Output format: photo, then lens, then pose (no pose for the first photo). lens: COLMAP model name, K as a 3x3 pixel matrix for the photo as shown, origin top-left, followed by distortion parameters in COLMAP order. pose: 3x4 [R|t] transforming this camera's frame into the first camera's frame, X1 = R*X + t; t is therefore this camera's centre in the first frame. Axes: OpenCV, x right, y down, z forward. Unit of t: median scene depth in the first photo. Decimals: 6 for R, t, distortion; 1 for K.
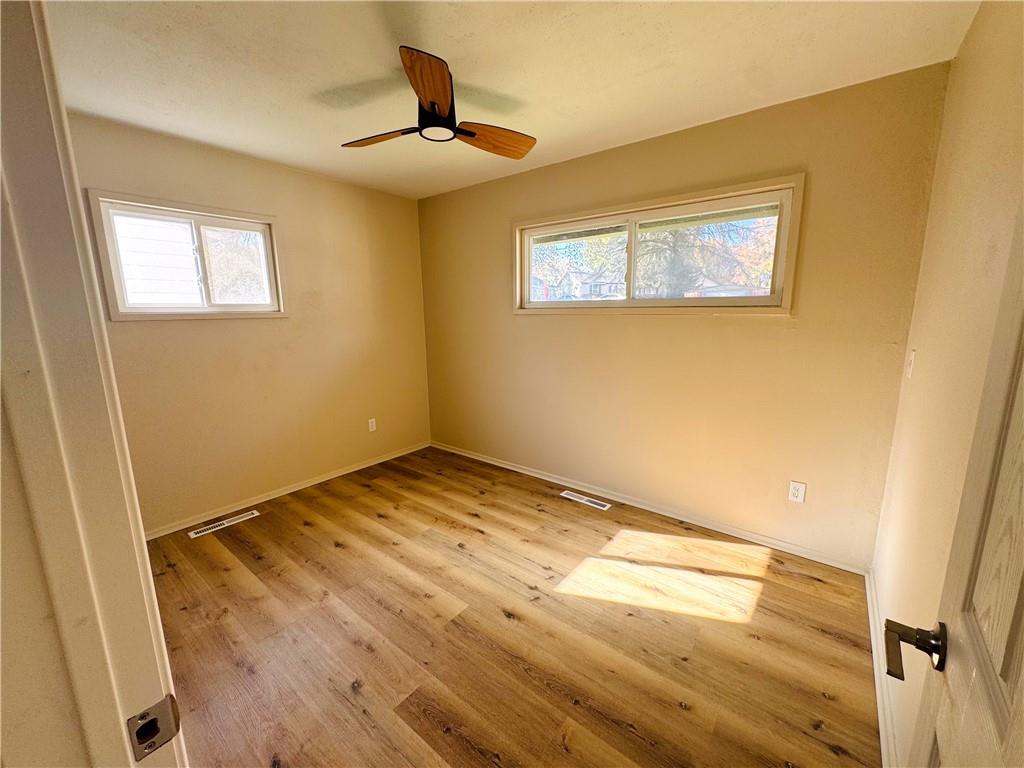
lens RADIAL K [[408.2, 0, 511.3], [0, 408.2, 382.5], [0, 0, 1]] dist [-0.003716, 0.000567]
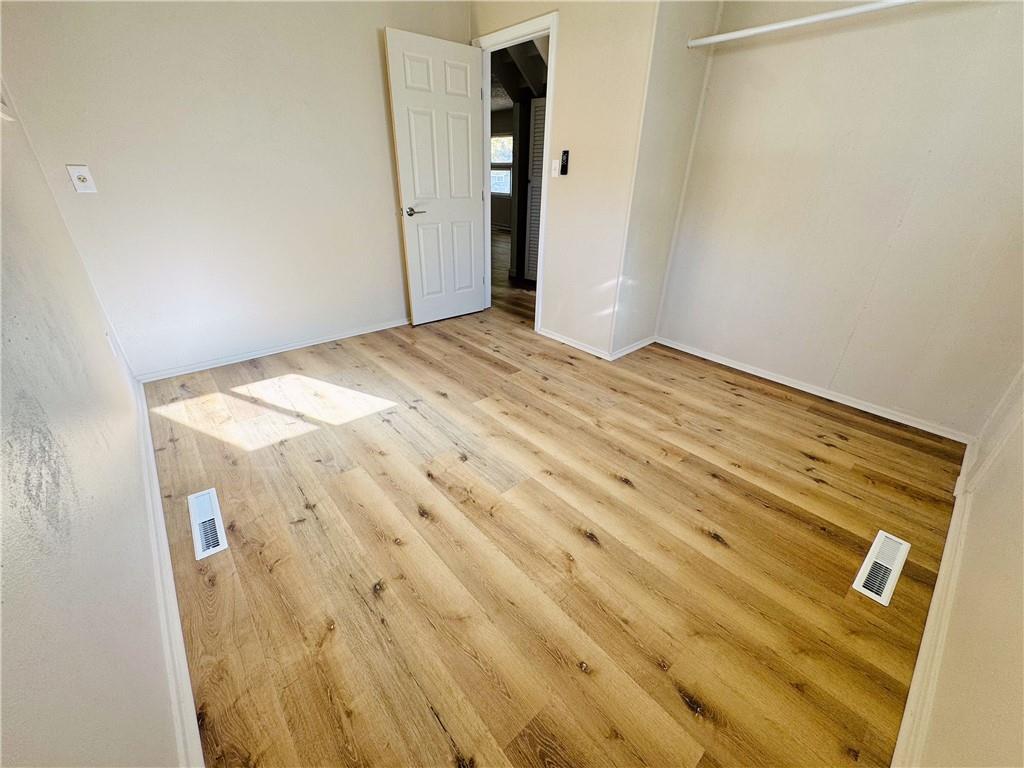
lens RADIAL K [[408.2, 0, 511.3], [0, 408.2, 382.5], [0, 0, 1]] dist [-0.003716, 0.000567]
pose [[-0.983357, -0.091841, 0.156760, -0.296269], [0.021291, 0.798627, 0.601449, -0.171864], [-0.180431, 0.594777, -0.783381, 1.391263]]
